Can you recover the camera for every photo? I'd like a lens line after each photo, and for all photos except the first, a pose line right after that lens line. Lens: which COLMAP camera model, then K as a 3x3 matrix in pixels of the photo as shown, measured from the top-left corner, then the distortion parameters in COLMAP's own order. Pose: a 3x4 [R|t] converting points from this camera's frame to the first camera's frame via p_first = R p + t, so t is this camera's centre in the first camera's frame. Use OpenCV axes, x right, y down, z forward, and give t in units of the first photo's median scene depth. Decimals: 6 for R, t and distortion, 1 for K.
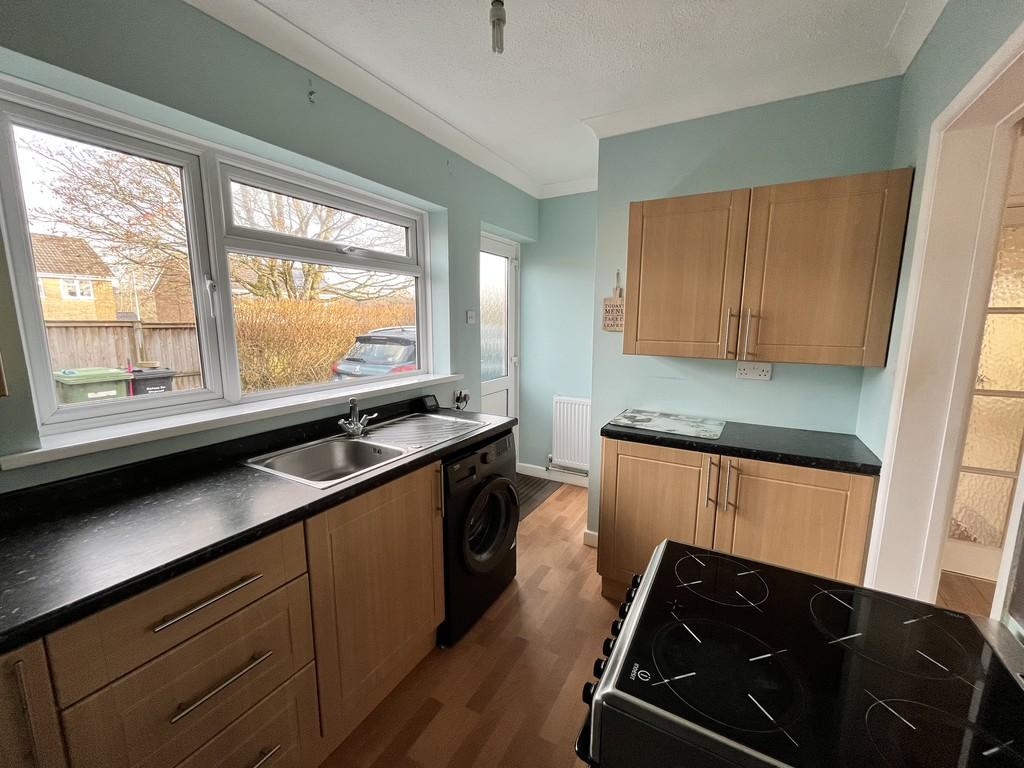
lens RADIAL K [[414.1, 0, 510.1], [0, 414.1, 384.5], [0, 0, 1]] dist [-0.002063, 0.000163]
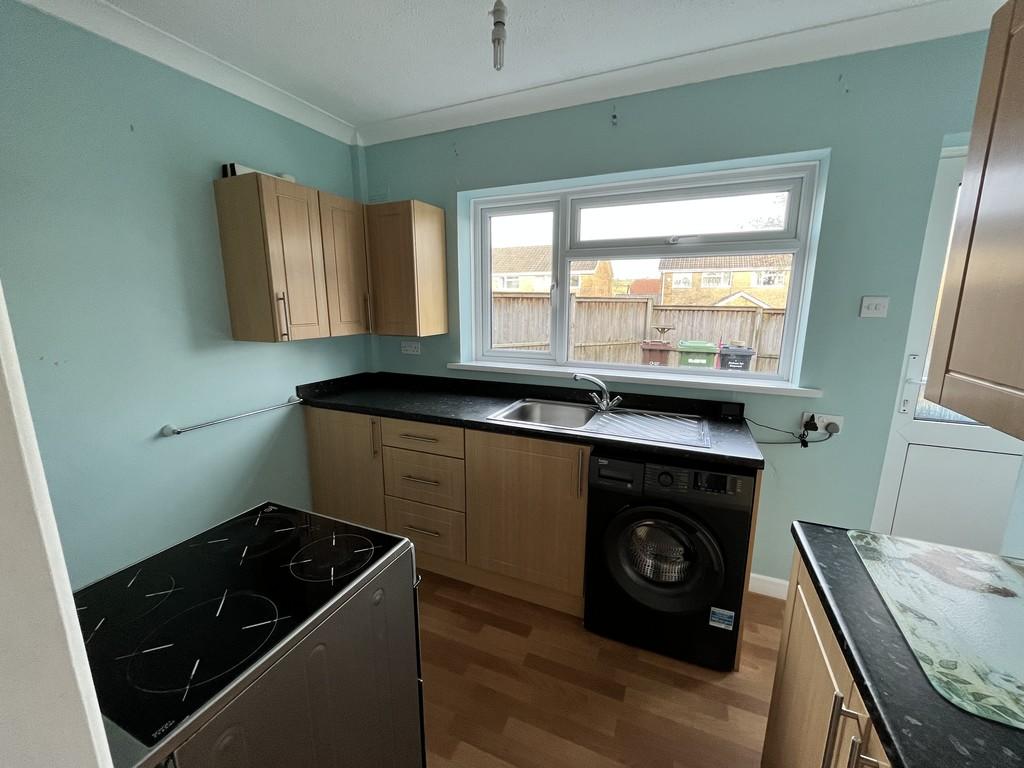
lens RADIAL K [[414.1, 0, 510.1], [0, 414.1, 384.5], [0, 0, 1]] dist [-0.002063, 0.000163]
pose [[0.113960, 0.193042, -0.974550, 0.578814], [-0.158395, 0.971923, 0.174000, -0.086208], [0.980777, 0.134535, 0.141337, 0.469677]]
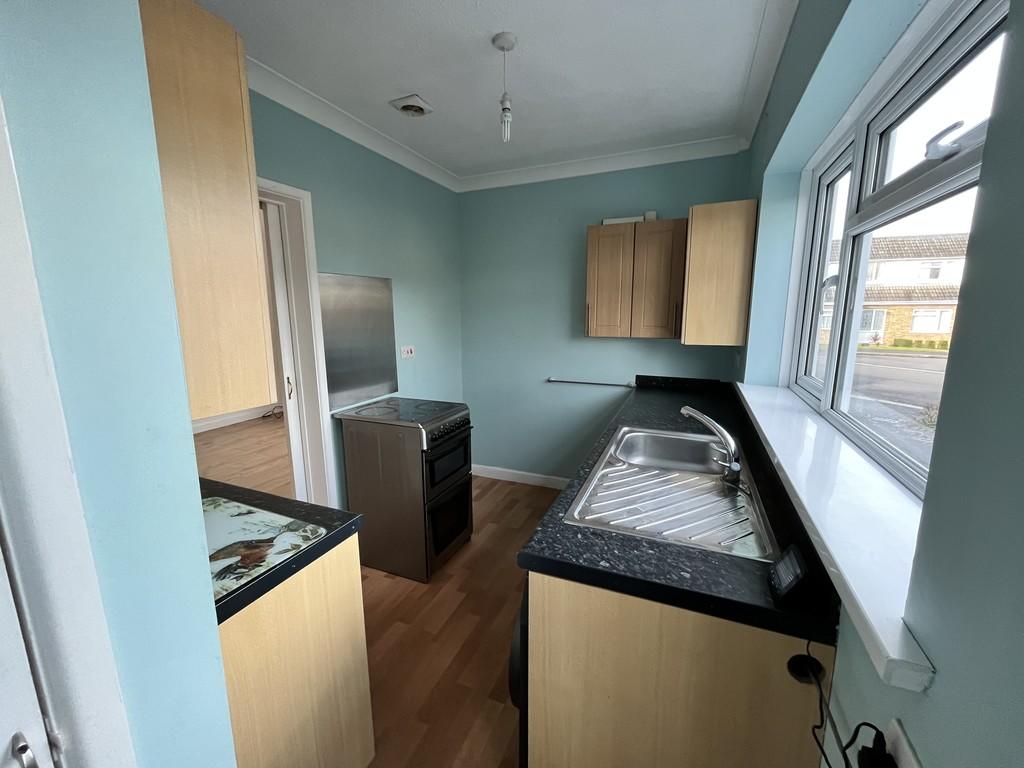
lens RADIAL K [[414.1, 0, 510.1], [0, 414.1, 384.5], [0, 0, 1]] dist [-0.002063, 0.000163]
pose [[-0.993338, 0.026516, -0.112146, 0.060600], [-0.011297, 0.946074, 0.323752, -0.217312], [0.114683, 0.322862, -0.939472, 1.315514]]
